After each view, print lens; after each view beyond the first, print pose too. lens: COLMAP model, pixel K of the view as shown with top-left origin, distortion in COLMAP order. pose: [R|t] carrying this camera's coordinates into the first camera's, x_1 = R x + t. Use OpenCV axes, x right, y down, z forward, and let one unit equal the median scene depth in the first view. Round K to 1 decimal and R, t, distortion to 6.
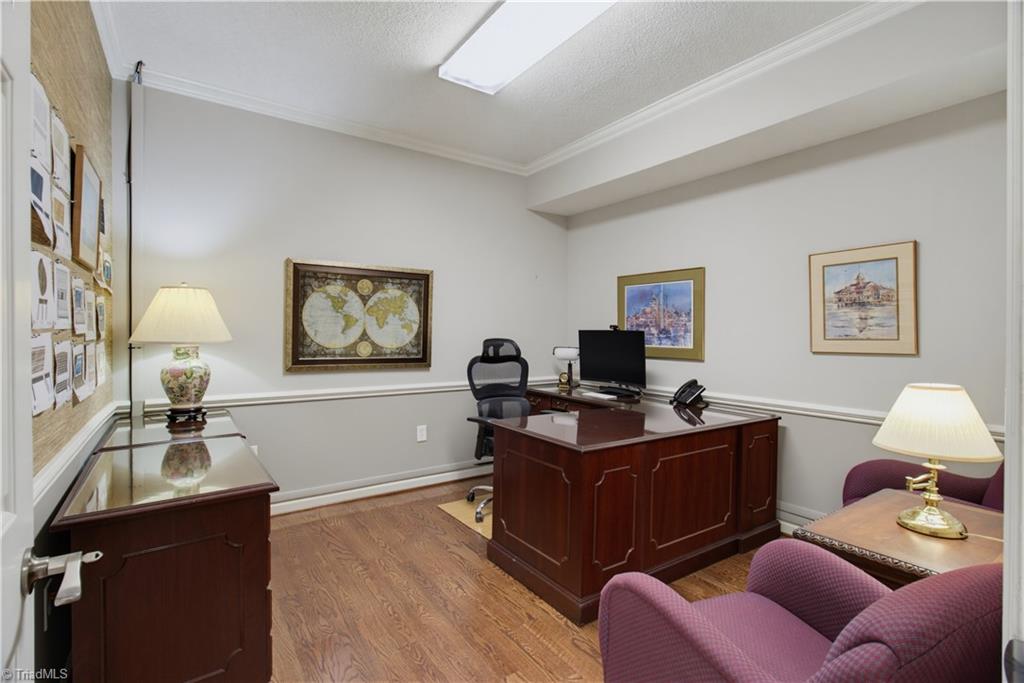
lens RADIAL K [[476.3, 0, 502.9], [0, 476.3, 329.0], [0, 0, 1]] dist [-0.002010, 0.000584]
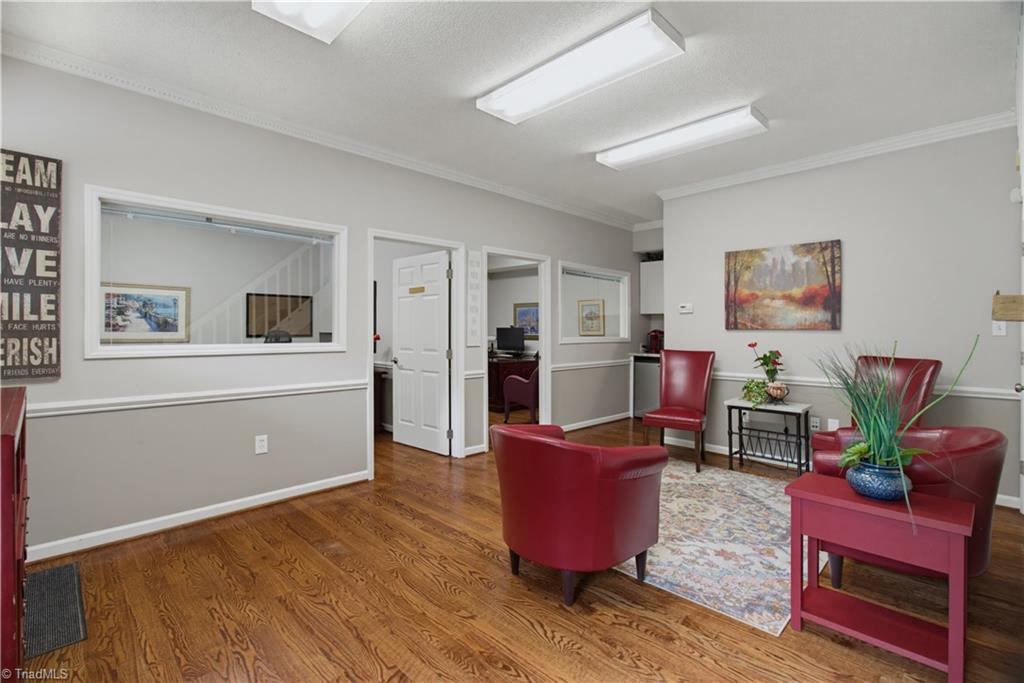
lens RADIAL K [[476.3, 0, 502.9], [0, 476.3, 329.0], [0, 0, 1]] dist [-0.002010, 0.000584]
pose [[0.984645, -0.002474, 0.174548, -0.287888], [0.001348, 0.999977, 0.006571, -0.009984], [-0.174561, -0.006235, 0.984627, -1.726961]]
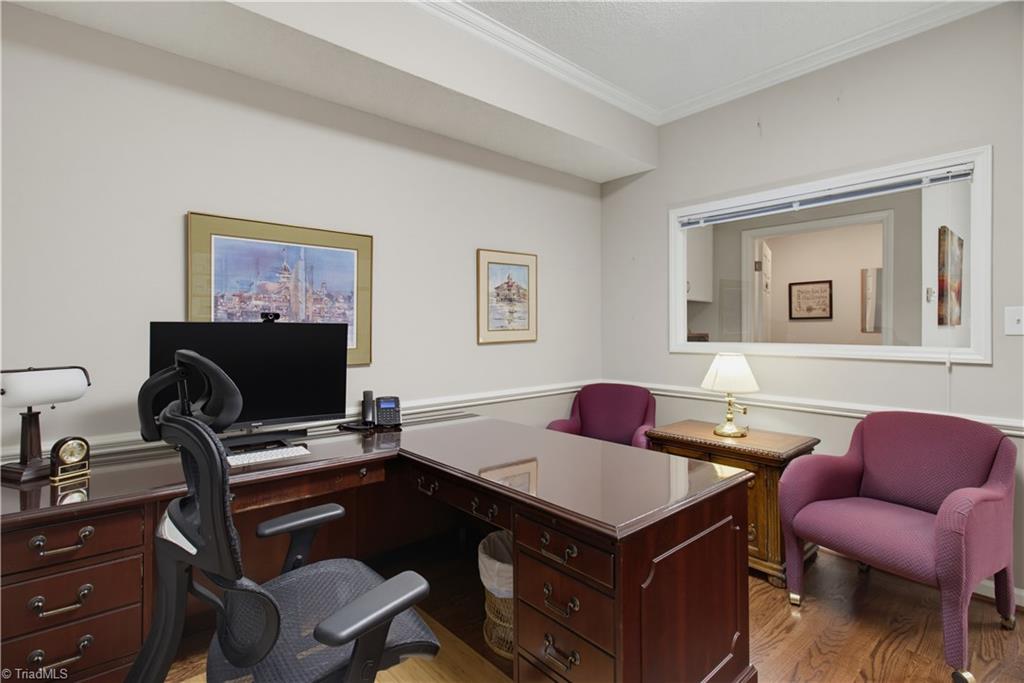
lens RADIAL K [[476.3, 0, 502.9], [0, 476.3, 329.0], [0, 0, 1]] dist [-0.002010, 0.000584]
pose [[-0.109626, -0.009737, 0.993925, -0.406004], [0.002545, 0.999946, 0.010077, 0.007665], [-0.993970, 0.003634, -0.109595, 1.094570]]
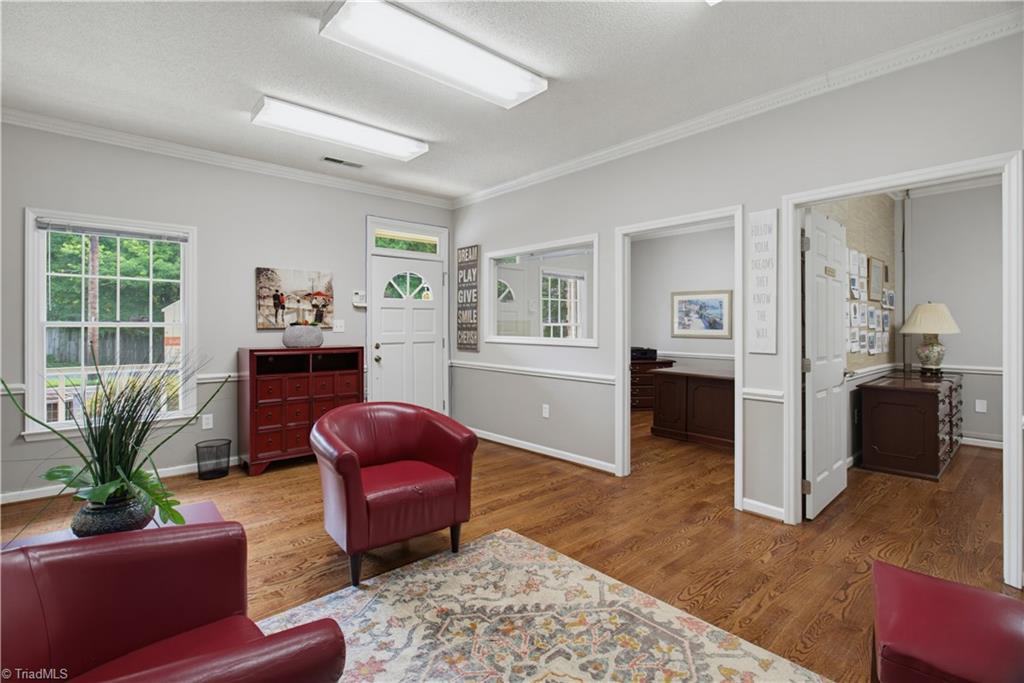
lens RADIAL K [[476.3, 0, 502.9], [0, 476.3, 329.0], [0, 0, 1]] dist [-0.002010, 0.000584]
pose [[0.111568, 0.002412, -0.993754, 0.911076], [0.003559, 0.999990, 0.002826, -0.000139], [0.993750, -0.003852, 0.111558, -0.799406]]
